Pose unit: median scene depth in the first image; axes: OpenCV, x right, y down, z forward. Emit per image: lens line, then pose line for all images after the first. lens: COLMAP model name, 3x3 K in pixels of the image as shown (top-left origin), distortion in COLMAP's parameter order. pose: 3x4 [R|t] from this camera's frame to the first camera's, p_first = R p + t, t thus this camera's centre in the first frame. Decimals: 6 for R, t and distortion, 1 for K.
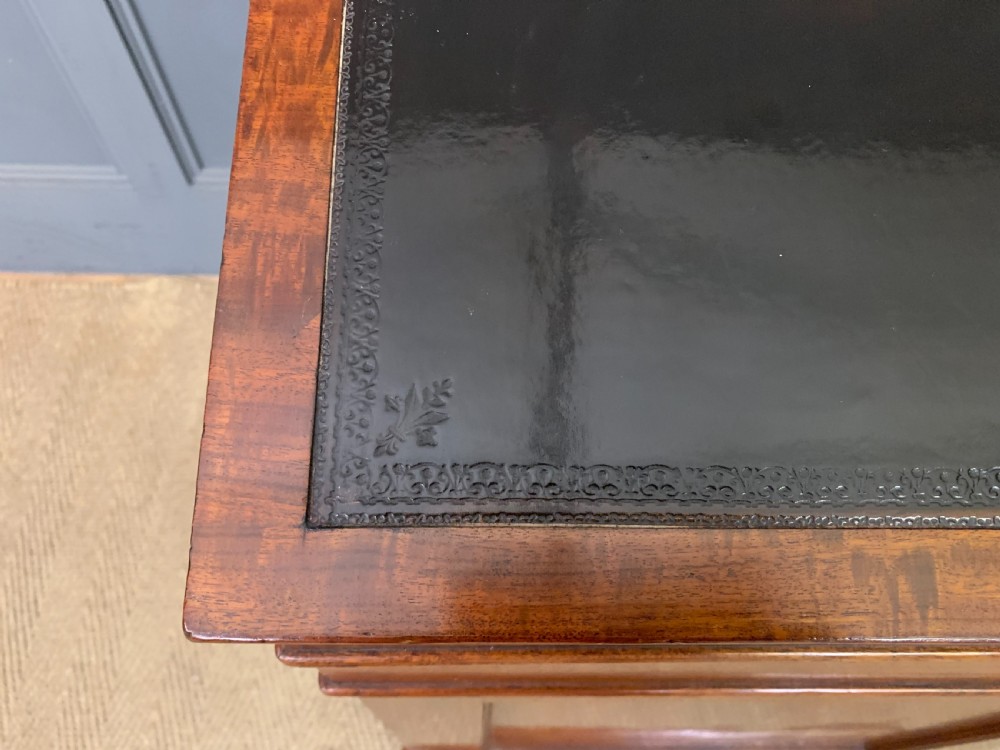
lens RADIAL K [[788.1, 0, 500.8], [0, 788.1, 382.6], [0, 0, 1]] dist [0.009779, -0.004059]
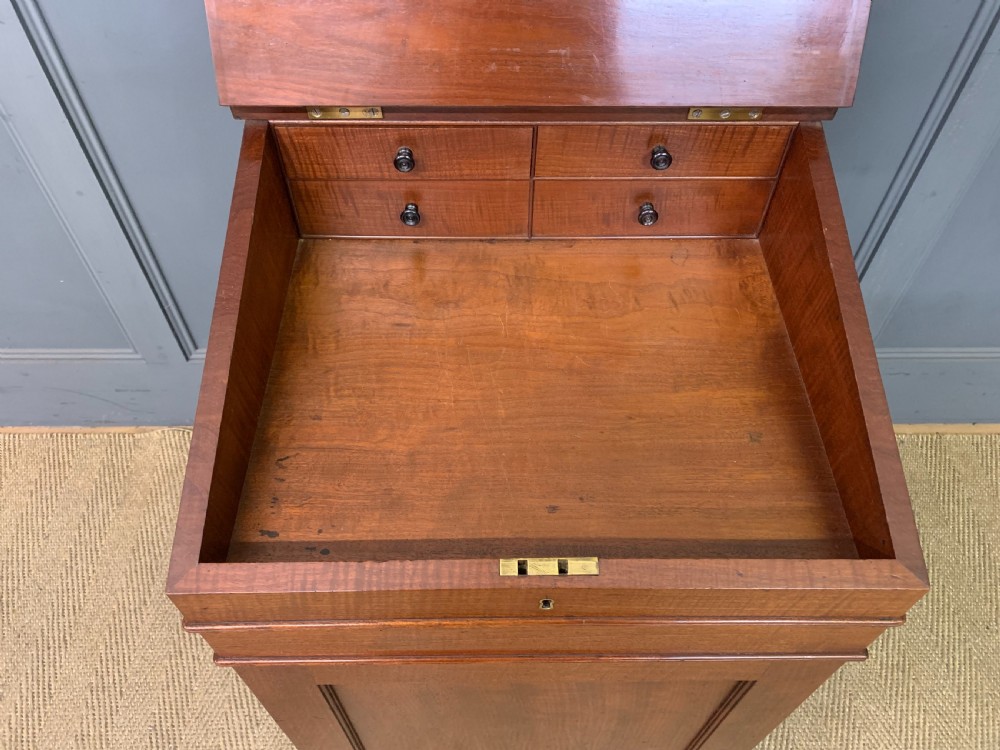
lens RADIAL K [[776.1, 0, 503.2], [0, 776.1, 383.5], [0, 0, 1]] dist [0.010153, 0.000811]
pose [[0.999796, -0.019262, -0.006099, 0.160491], [0.018036, 0.986906, -0.160287, 0.010066], [0.009106, 0.160144, 0.987052, -0.313677]]
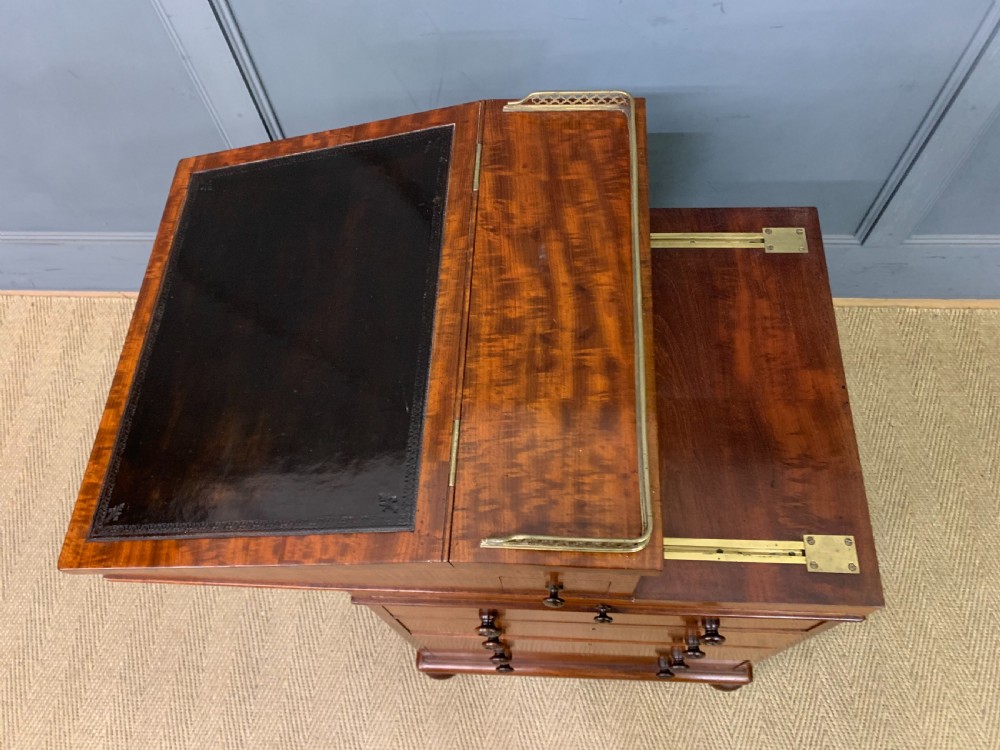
lens RADIAL K [[776.1, 0, 500.1], [0, 776.1, 386.3], [0, 0, 1]] dist [0.010153, 0.000811]
pose [[0.995321, 0.004845, -0.096504, 0.141082], [0.000459, 0.998494, 0.054861, -0.047994], [0.096625, -0.054648, 0.993820, -0.599379]]
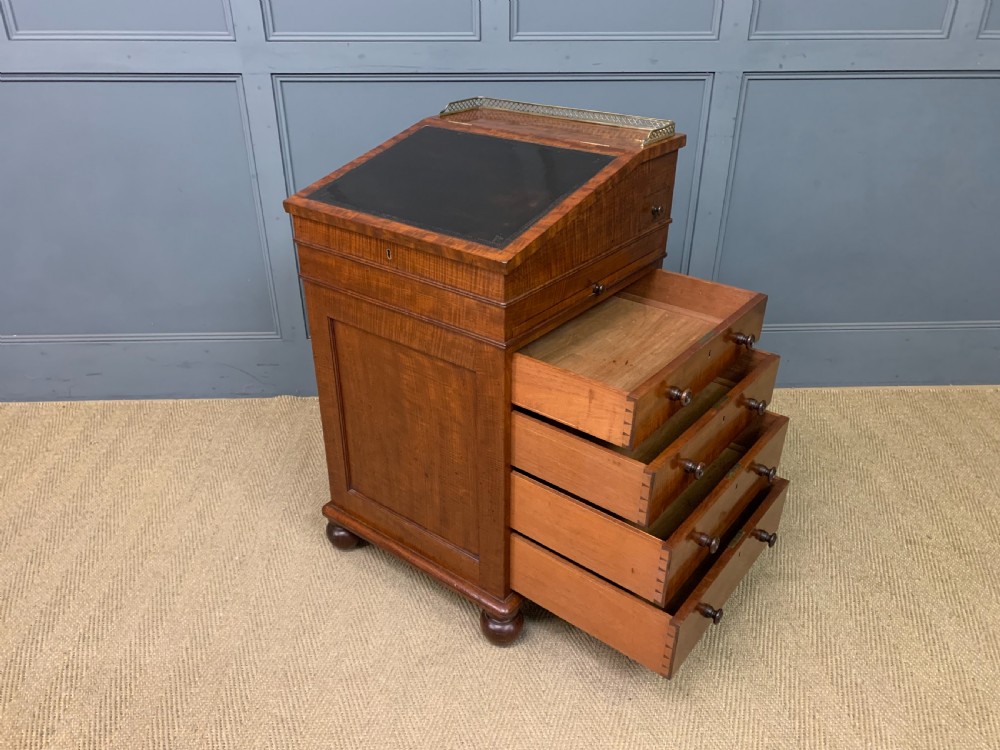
lens RADIAL K [[776.1, 0, 498.8], [0, 776.1, 382.2], [0, 0, 1]] dist [0.010153, 0.000811]
pose [[0.998854, -0.043143, 0.020705, 0.110880], [0.047542, 0.845282, -0.532202, 1.143843], [0.005459, 0.532577, 0.846364, -0.872445]]
